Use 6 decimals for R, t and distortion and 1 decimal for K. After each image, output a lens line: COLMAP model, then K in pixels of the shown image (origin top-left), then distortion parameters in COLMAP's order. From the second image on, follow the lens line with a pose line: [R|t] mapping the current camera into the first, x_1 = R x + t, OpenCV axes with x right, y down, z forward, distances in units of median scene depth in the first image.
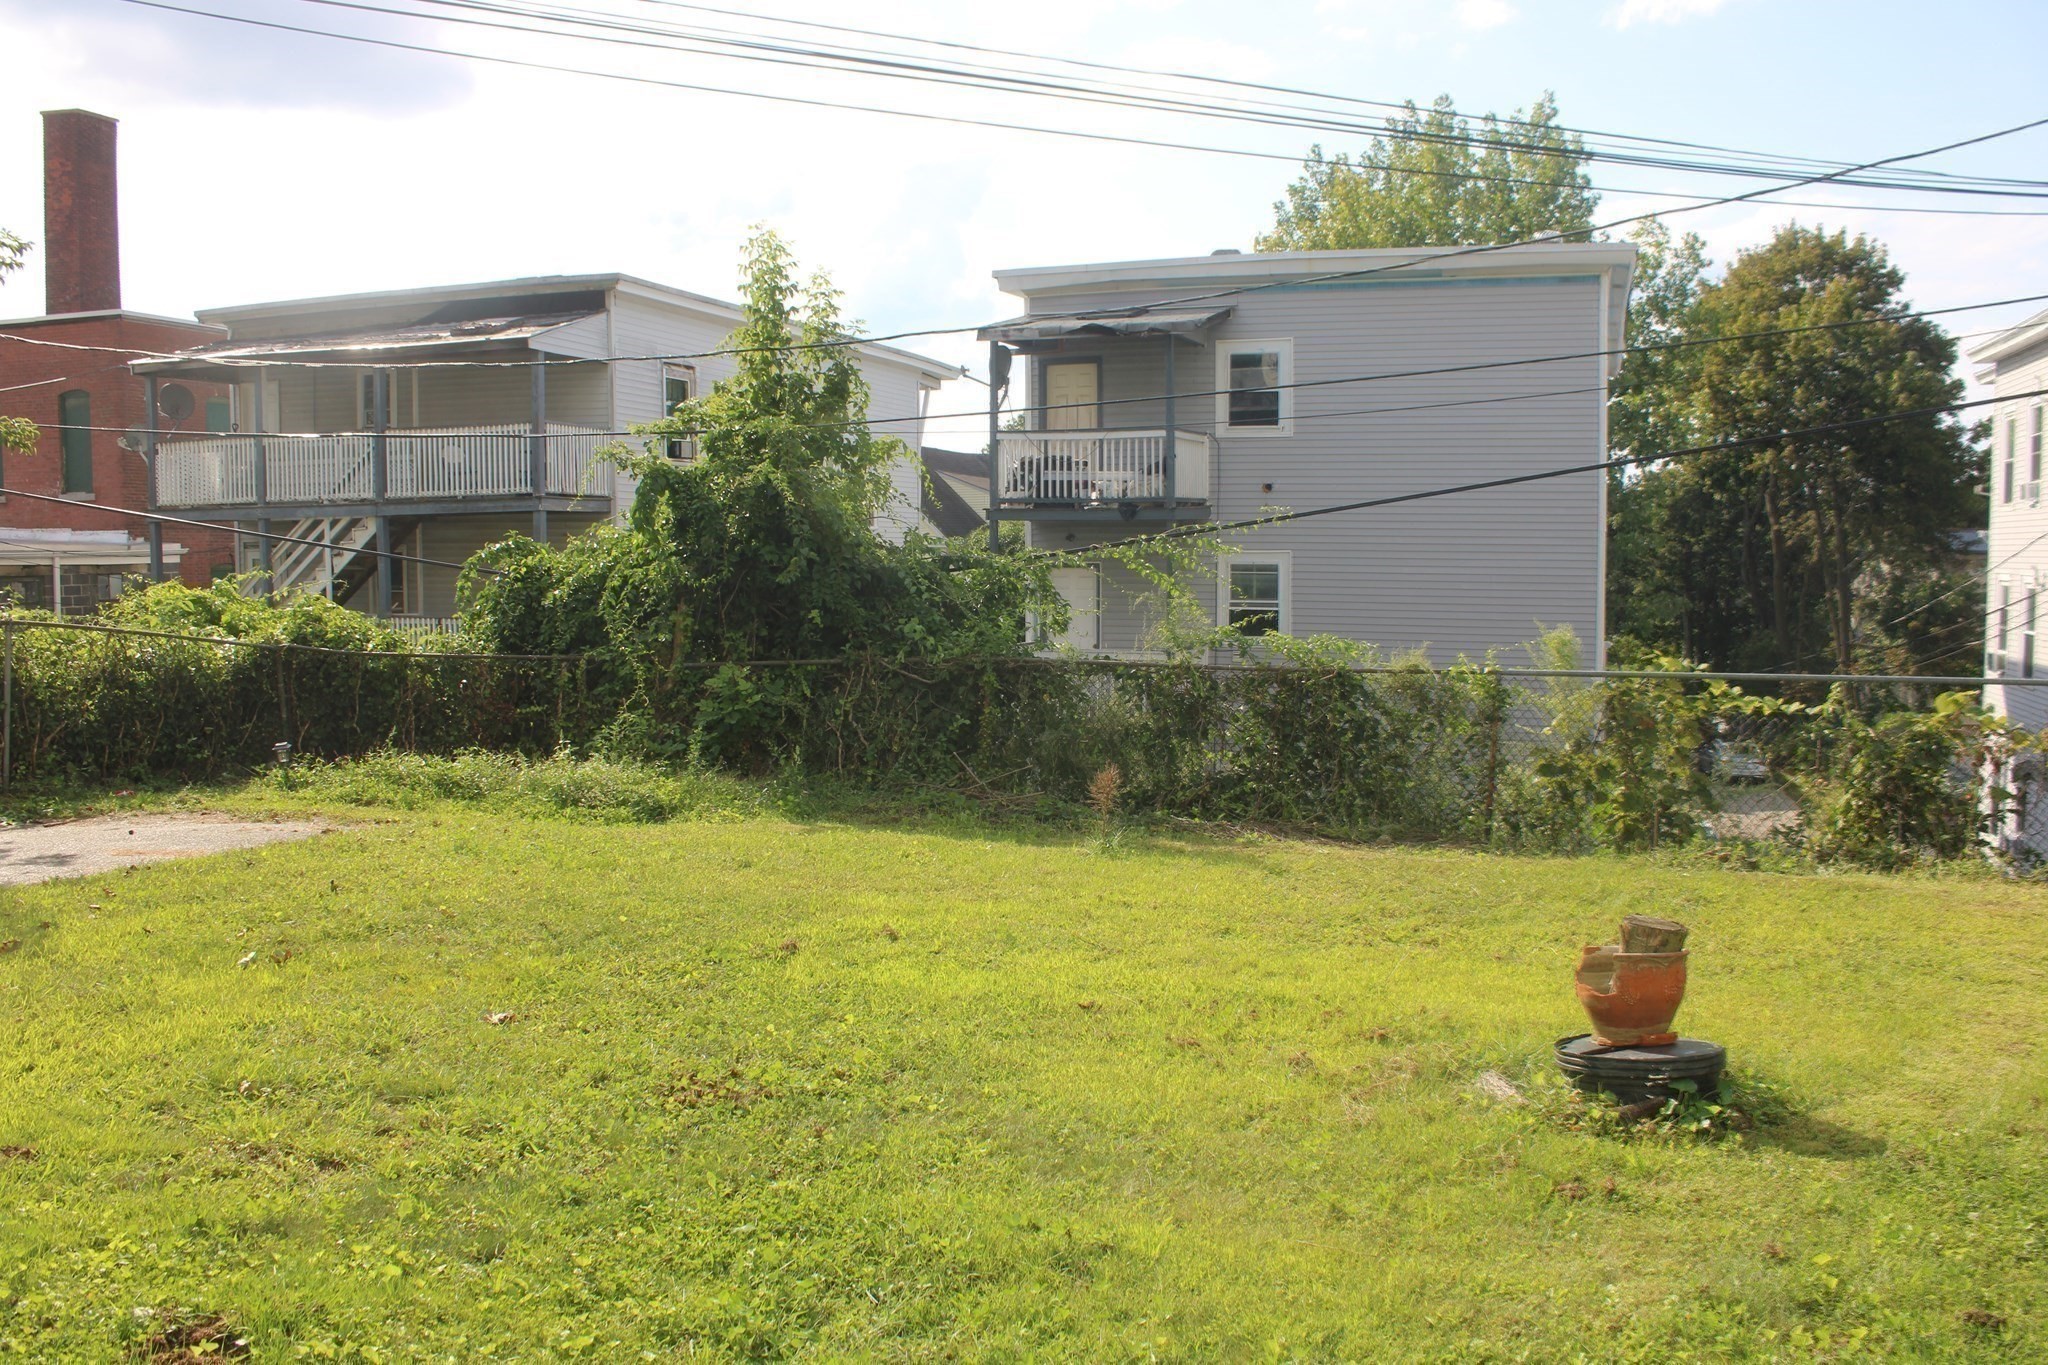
lens RADIAL K [[1715.2, 0, 1024.0], [0, 1715.2, 682.5], [0, 0, 1]] dist [-0.173994, 0.156593]
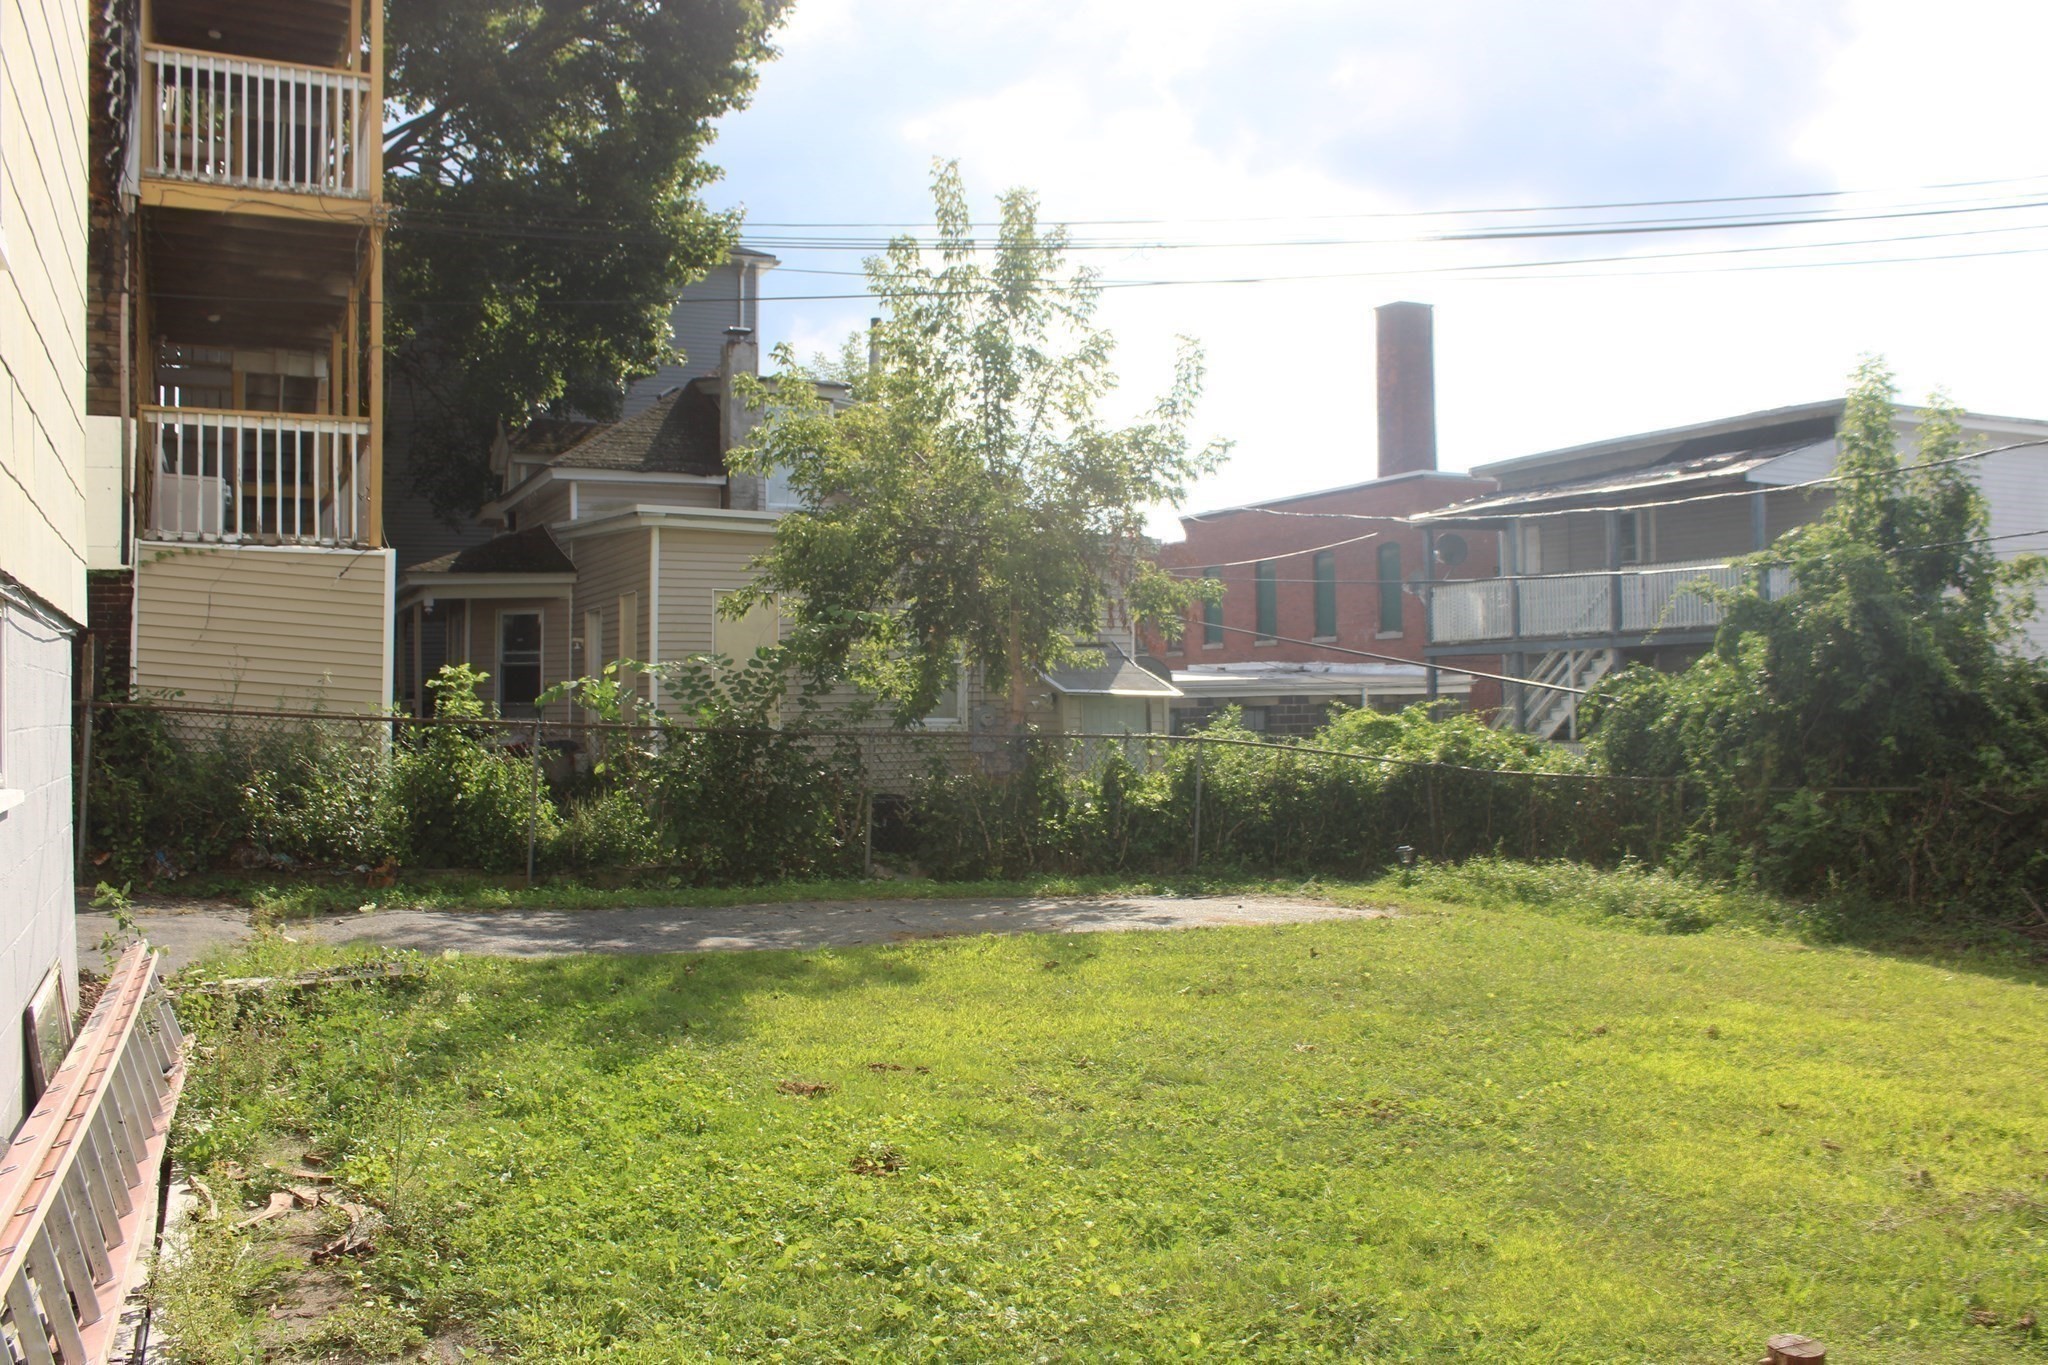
lens RADIAL K [[1715.2, 0, 1024.0], [0, 1715.2, 682.5], [0, 0, 1]] dist [-0.173994, 0.156593]
pose [[0.708867, -0.013931, -0.705204, 0.184270], [-0.040452, 0.997356, -0.060365, 0.004048], [0.704181, 0.071317, 0.706430, -0.031014]]
